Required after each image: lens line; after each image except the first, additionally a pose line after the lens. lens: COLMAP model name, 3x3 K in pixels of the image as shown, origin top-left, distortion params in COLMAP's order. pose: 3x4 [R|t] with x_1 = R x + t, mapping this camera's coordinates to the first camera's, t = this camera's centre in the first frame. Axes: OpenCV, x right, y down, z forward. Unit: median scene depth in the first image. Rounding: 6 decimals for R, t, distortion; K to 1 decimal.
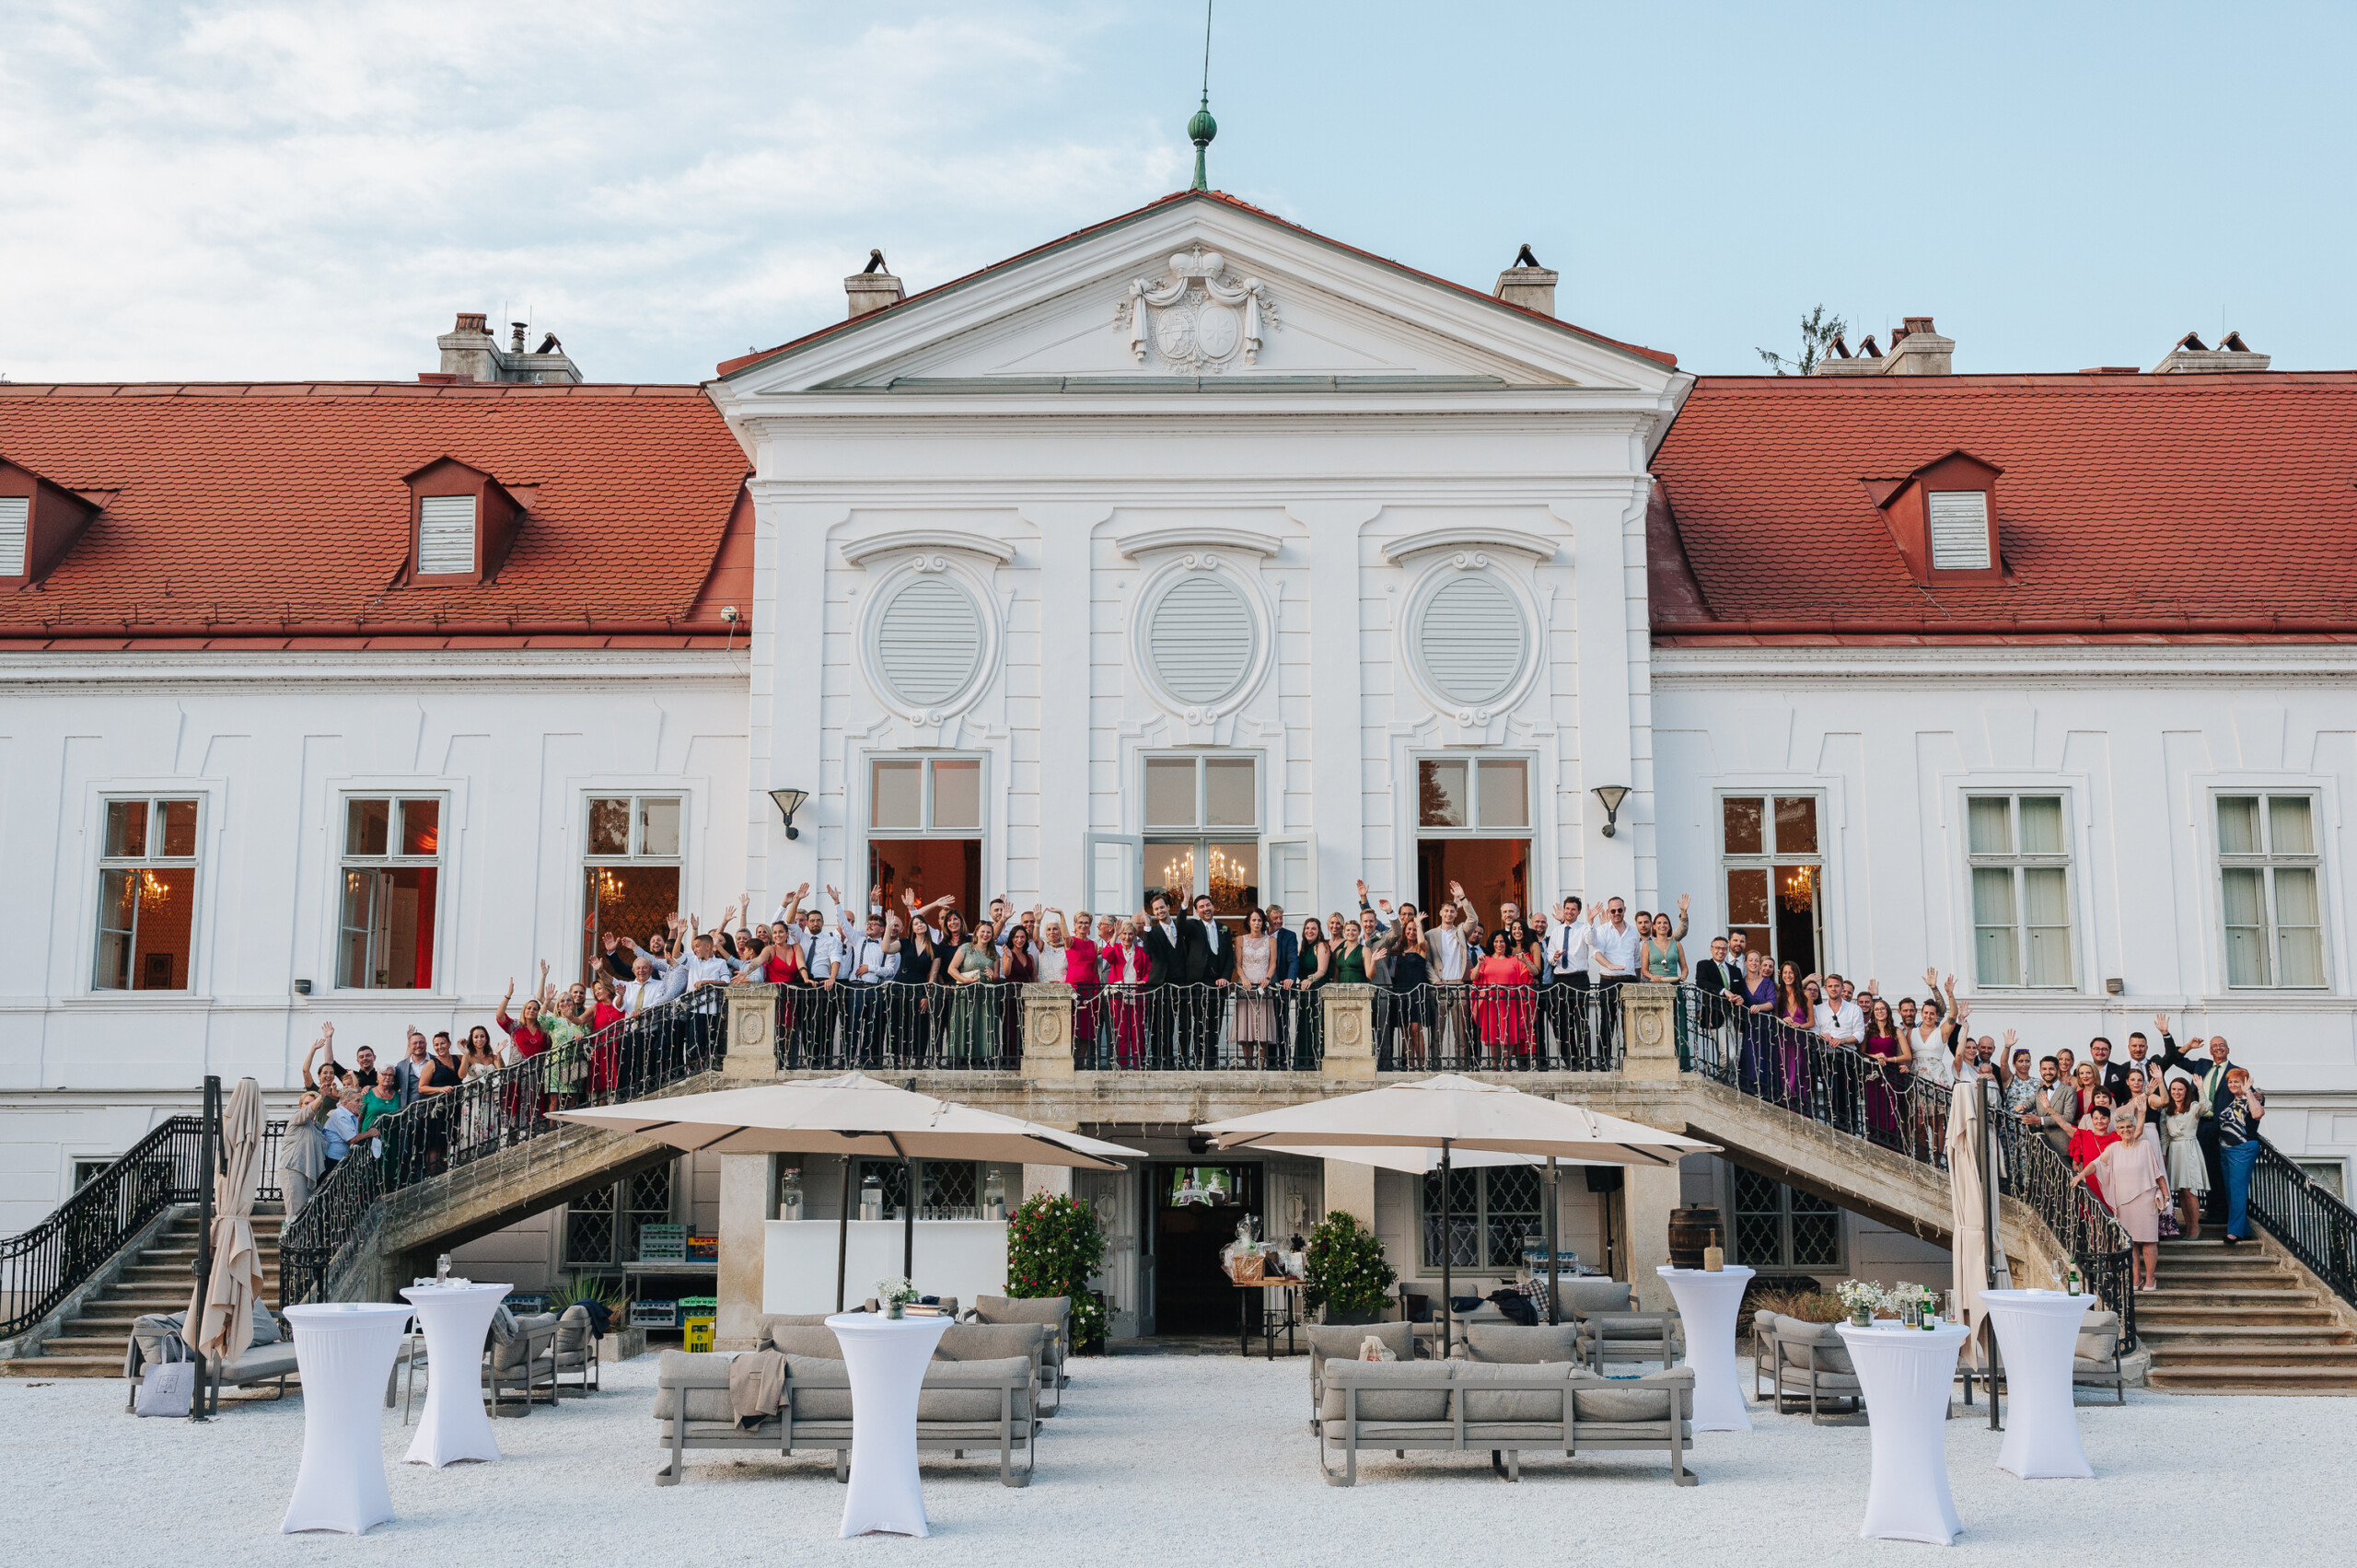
lens RADIAL K [[2353.2, 0, 1172.5], [0, 2353.2, 775.4], [0, 0, 1]] dist [-0.037946, 0.000000]
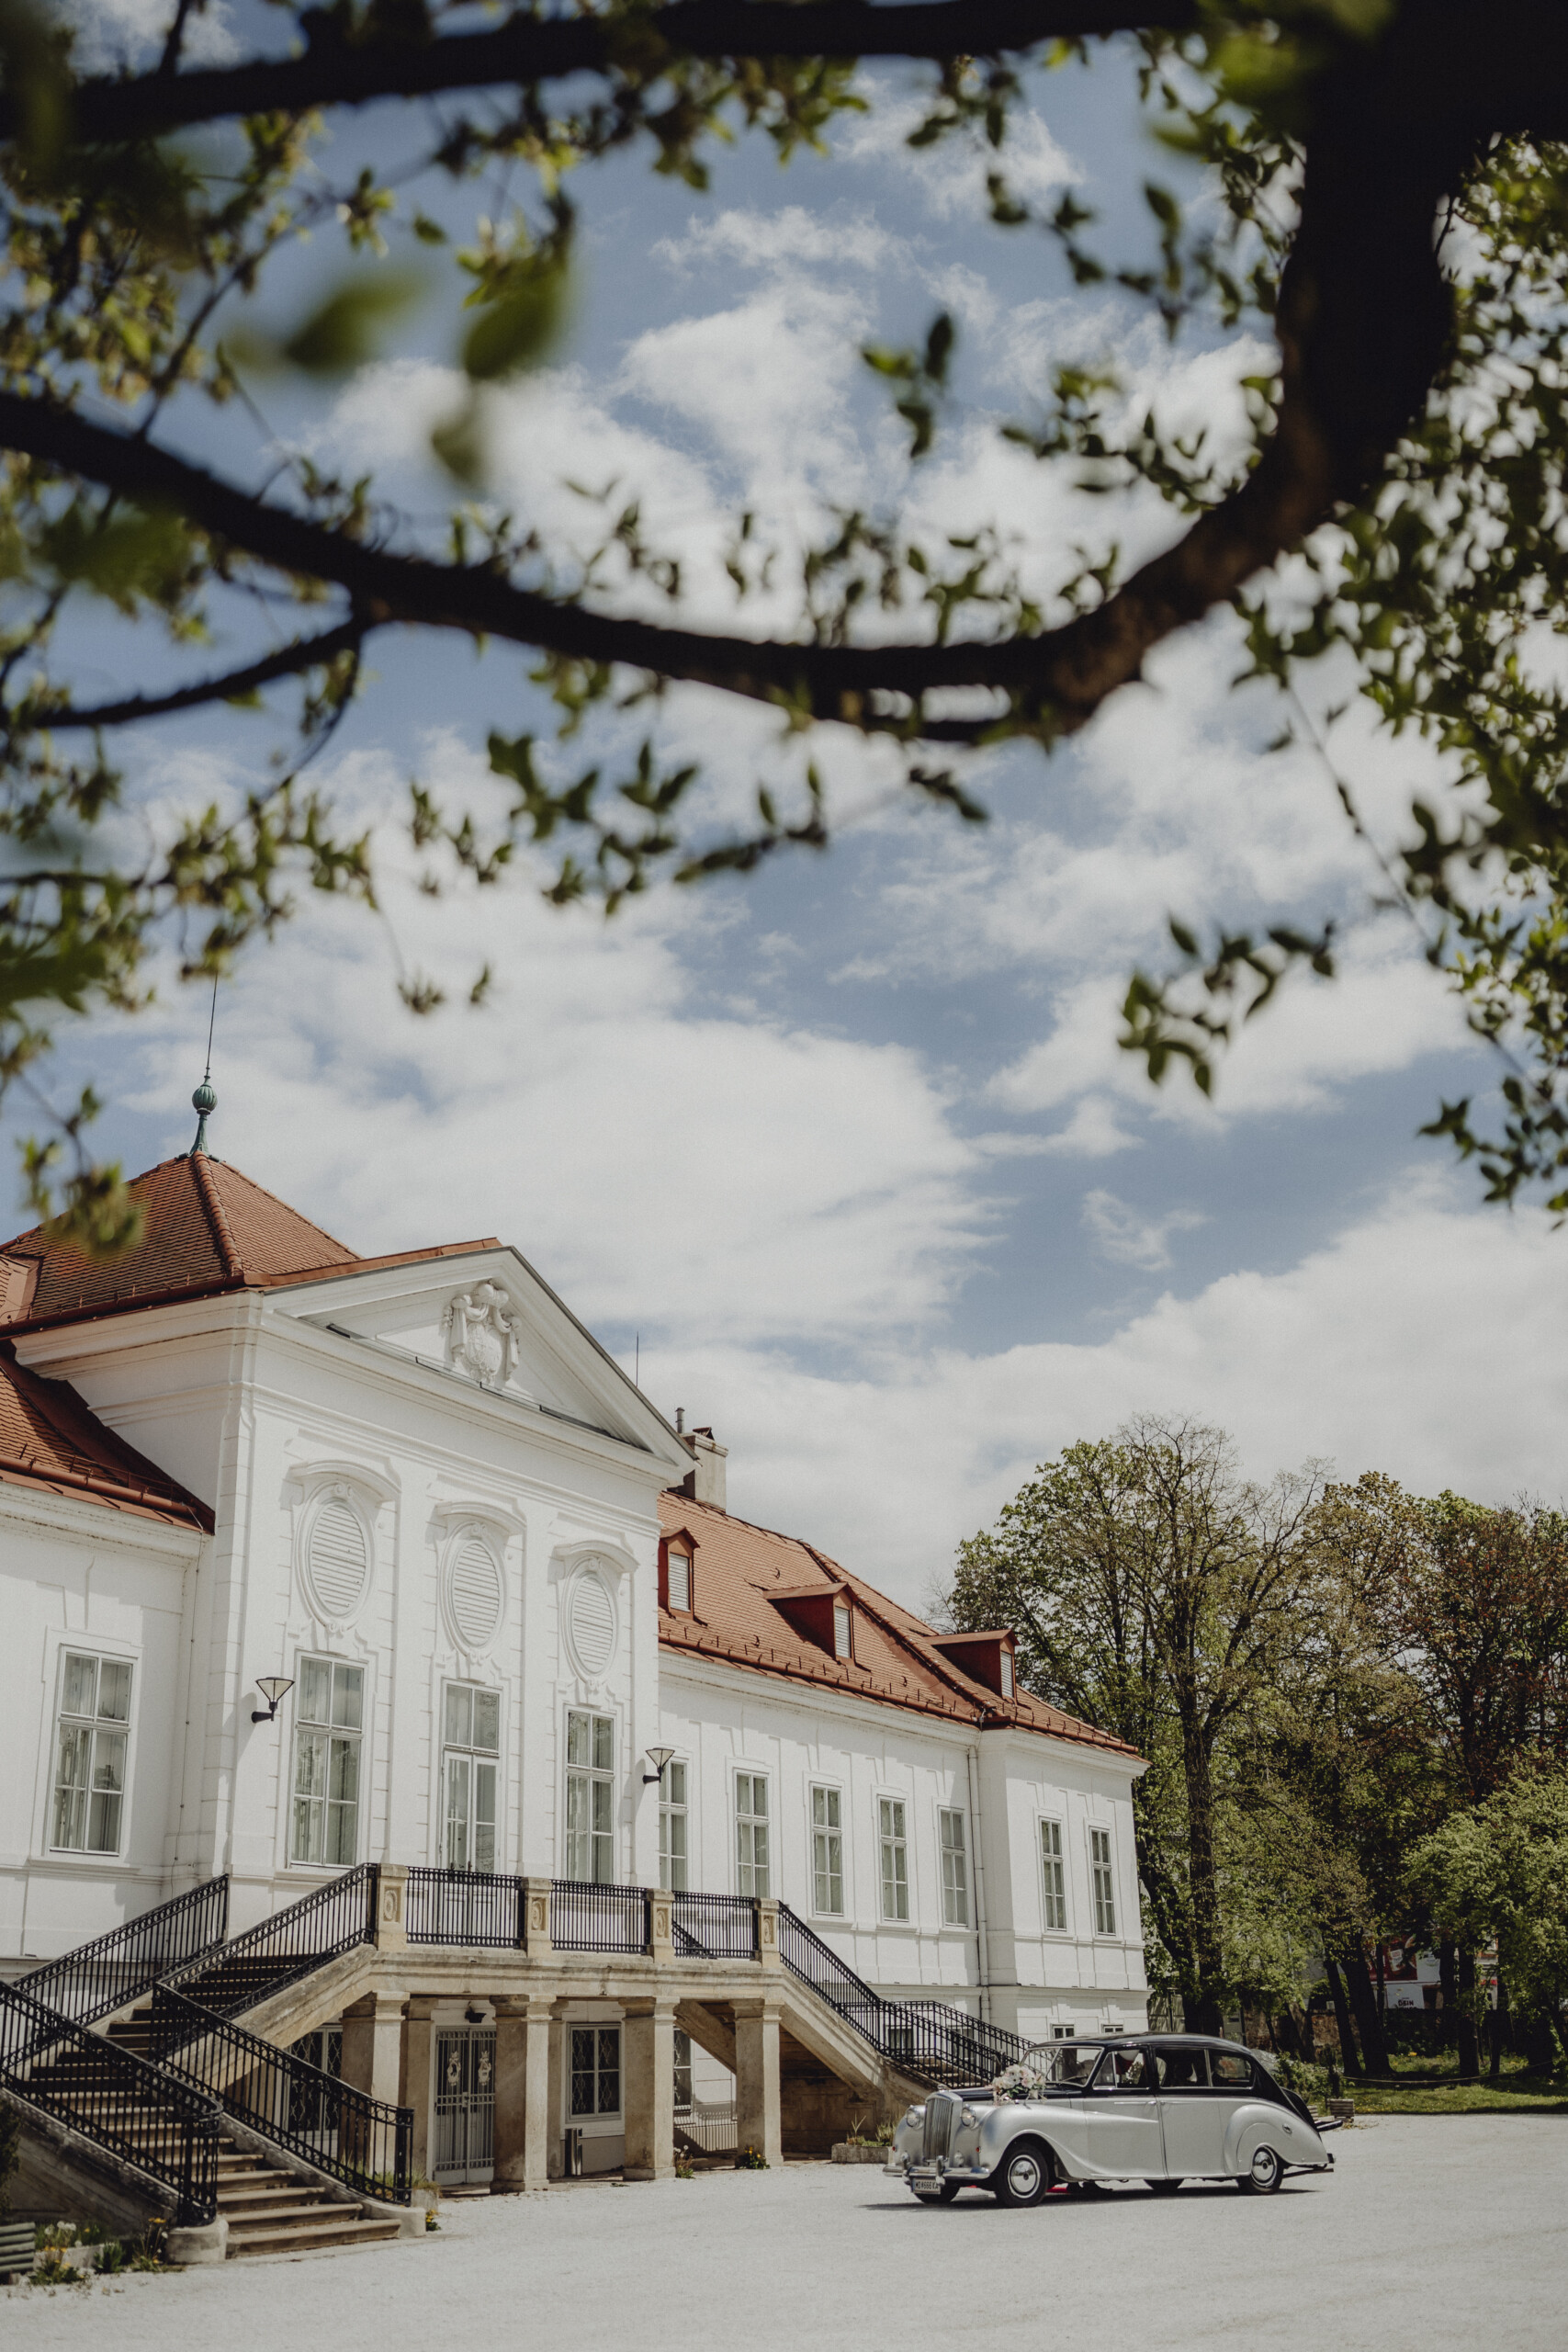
lens RADIAL K [[2378.9, 0, 769.6], [0, 2378.9, 1173.6], [0, 0, 1]] dist [0.002571, 0.000000]
pose [[0.452493, 0.301583, 0.839225, -1.045772], [-0.123924, 0.953214, -0.275728, 0.058038], [-0.883116, 0.020765, 0.468696, 0.260604]]
